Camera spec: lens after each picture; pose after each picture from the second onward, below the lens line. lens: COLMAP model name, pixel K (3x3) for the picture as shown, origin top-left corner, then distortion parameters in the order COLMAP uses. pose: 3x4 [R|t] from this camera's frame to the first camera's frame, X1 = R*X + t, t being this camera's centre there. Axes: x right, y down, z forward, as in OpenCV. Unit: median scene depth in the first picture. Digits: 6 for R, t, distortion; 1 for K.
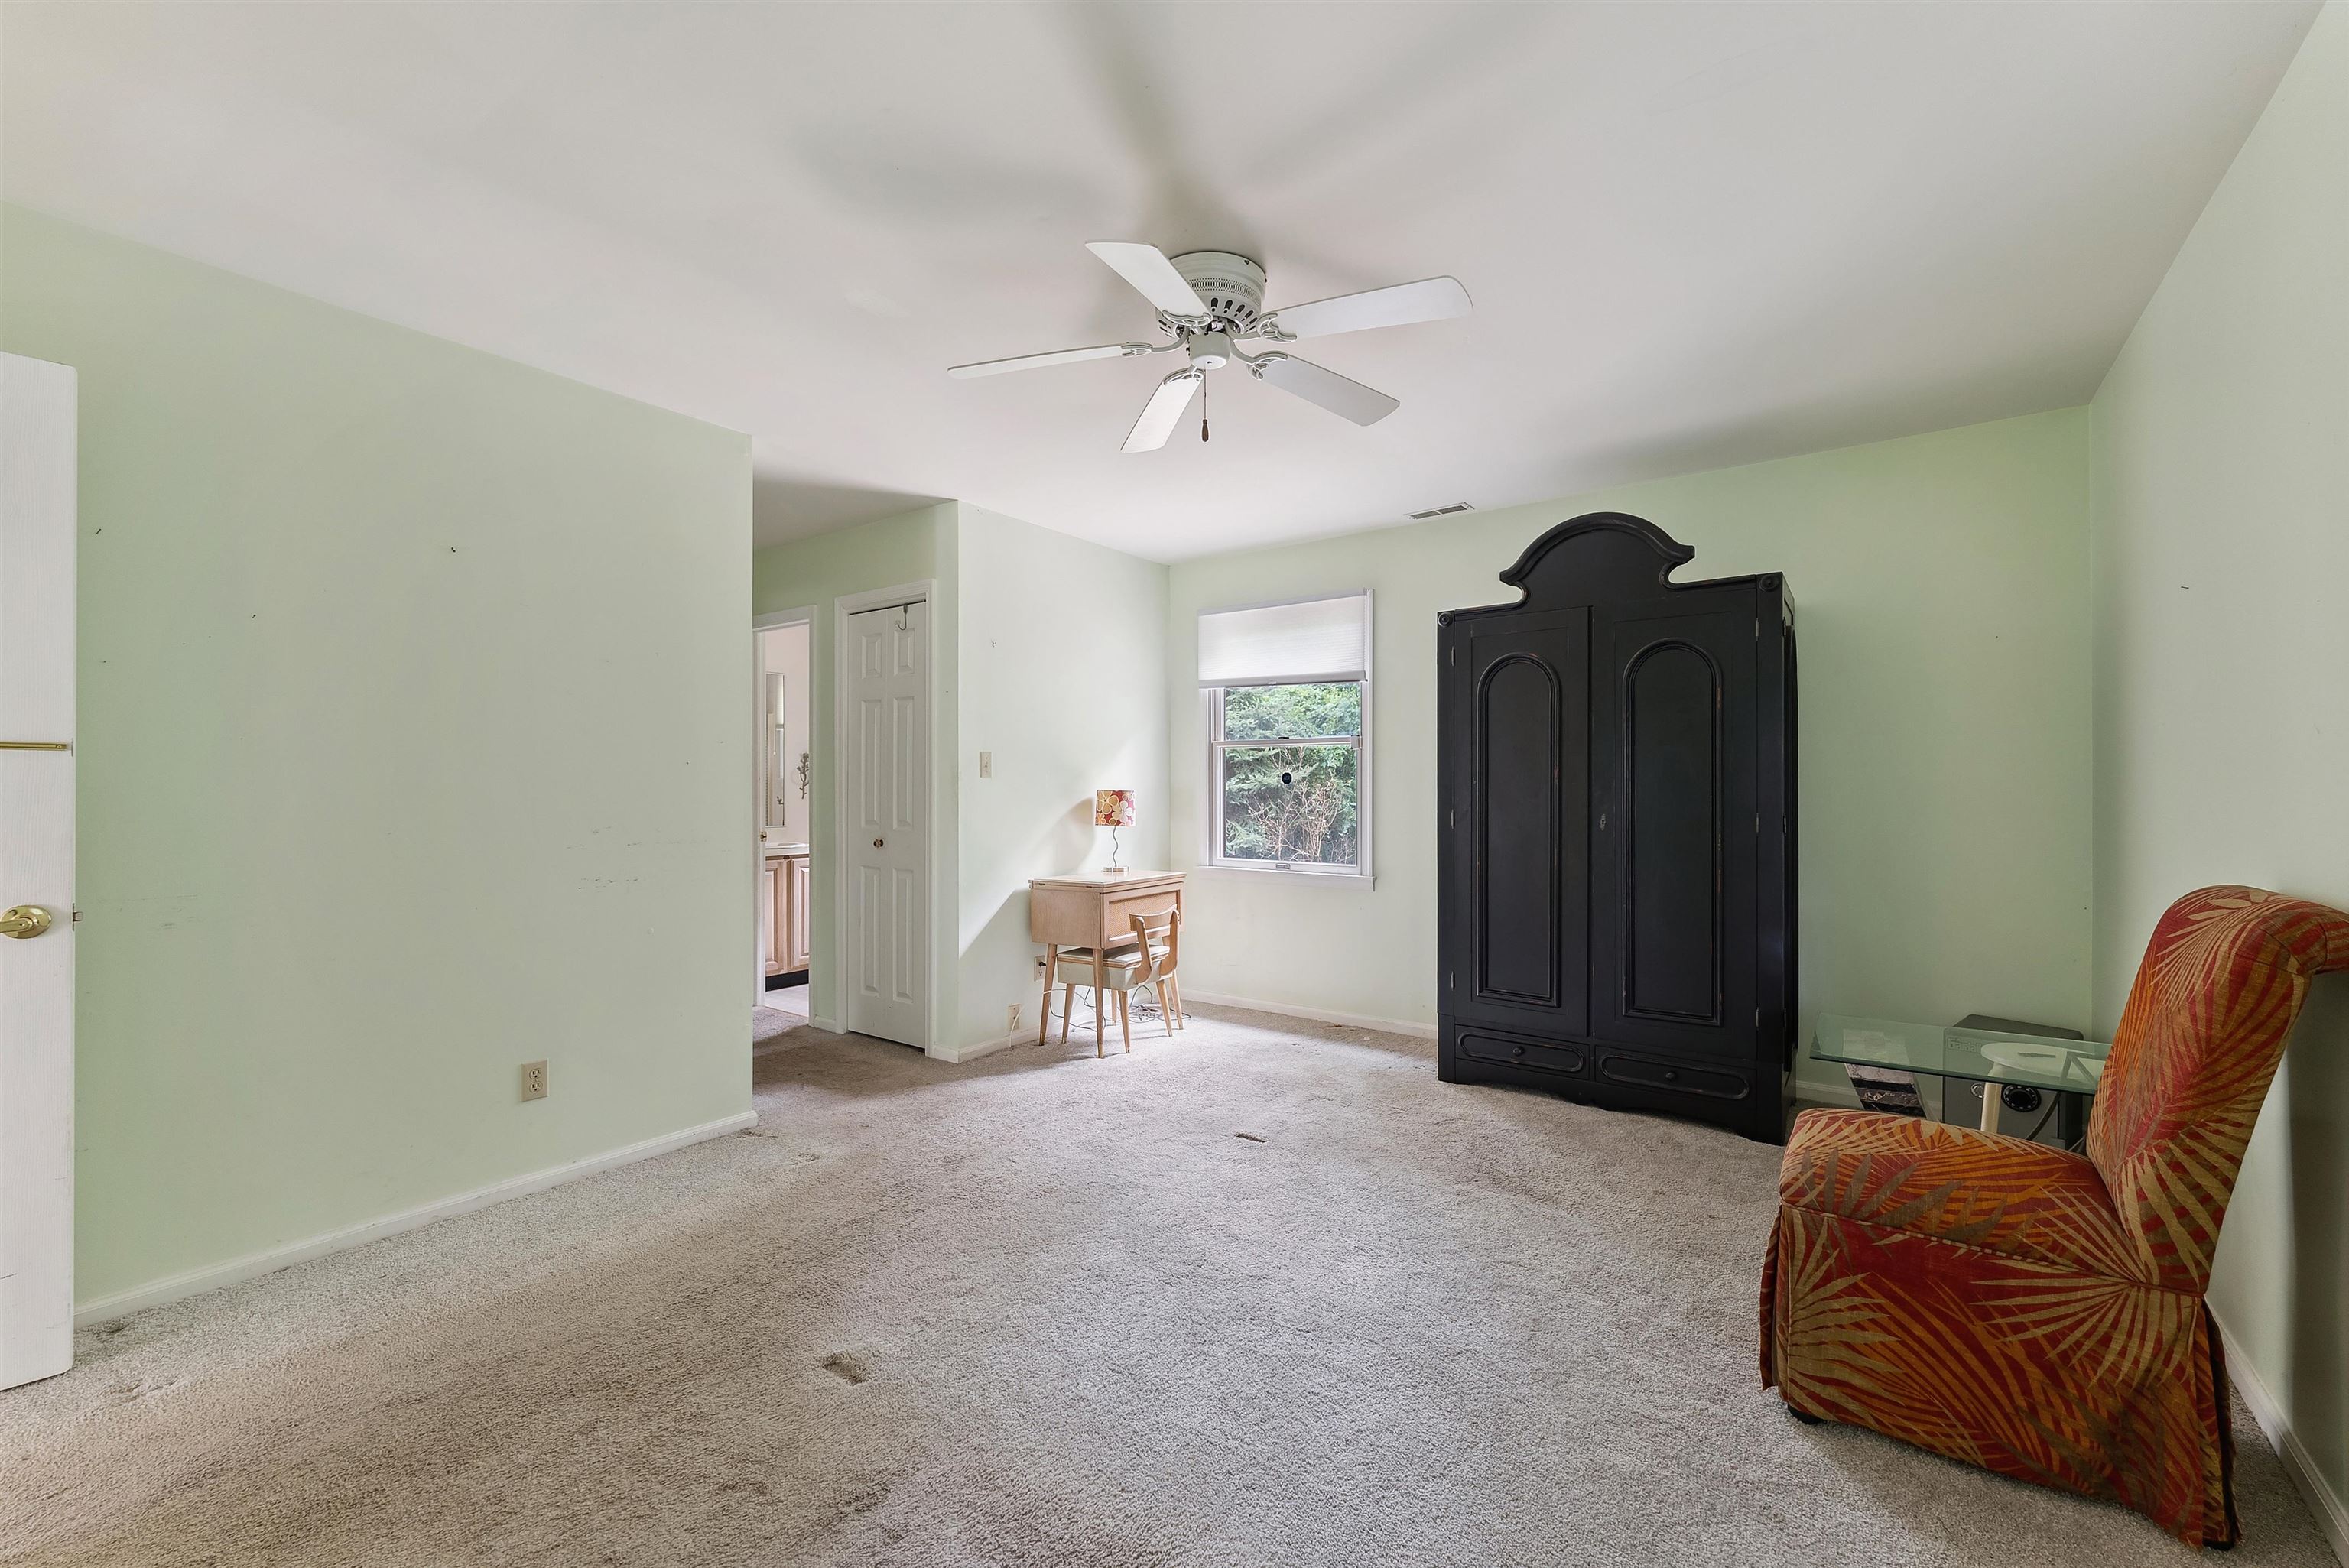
lens RADIAL K [[977.2, 0, 1174.5], [0, 977.2, 784.0], [0, 0, 1]] dist [-0.000296, -0.000010]
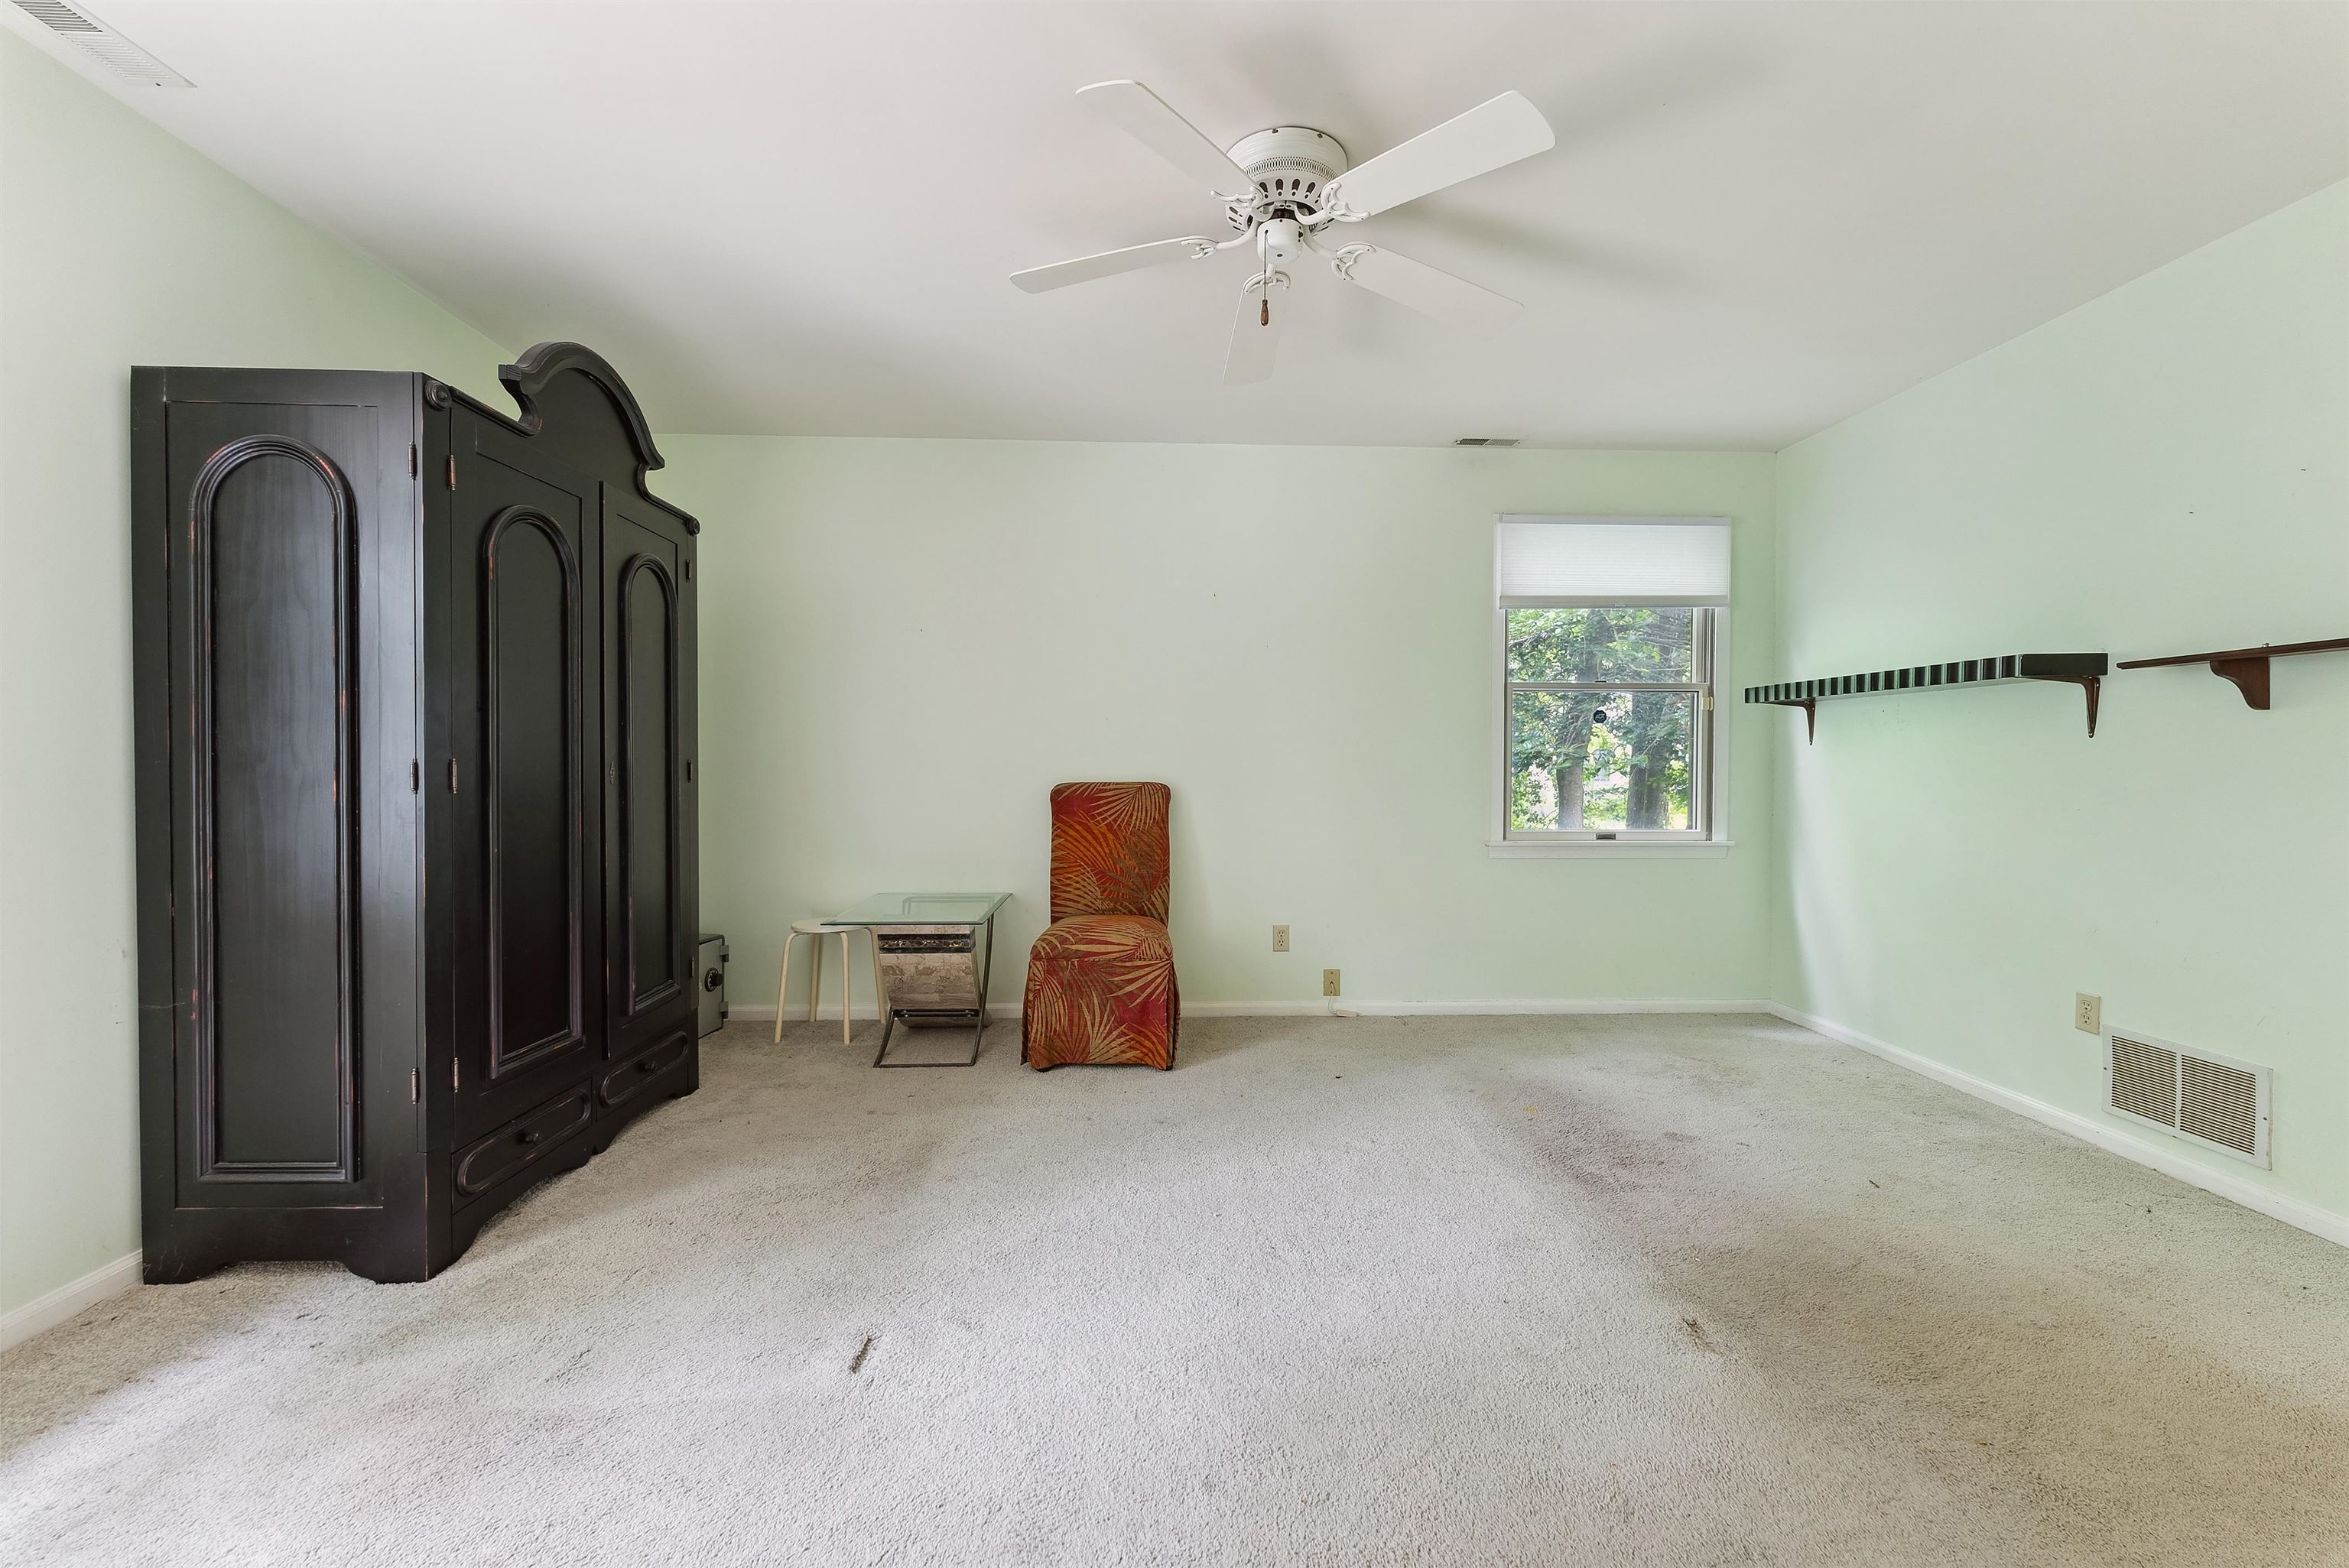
lens RADIAL K [[1006.6, 0, 1175.9], [0, 1006.6, 744.3], [0, 0, 1]] dist [0.000722, 0.000112]
pose [[-0.599439, -0.016878, 0.800242, -0.475208], [-0.005491, 0.999841, 0.016974, 0.003812], [-0.800401, 0.005781, -0.599437, 1.187310]]
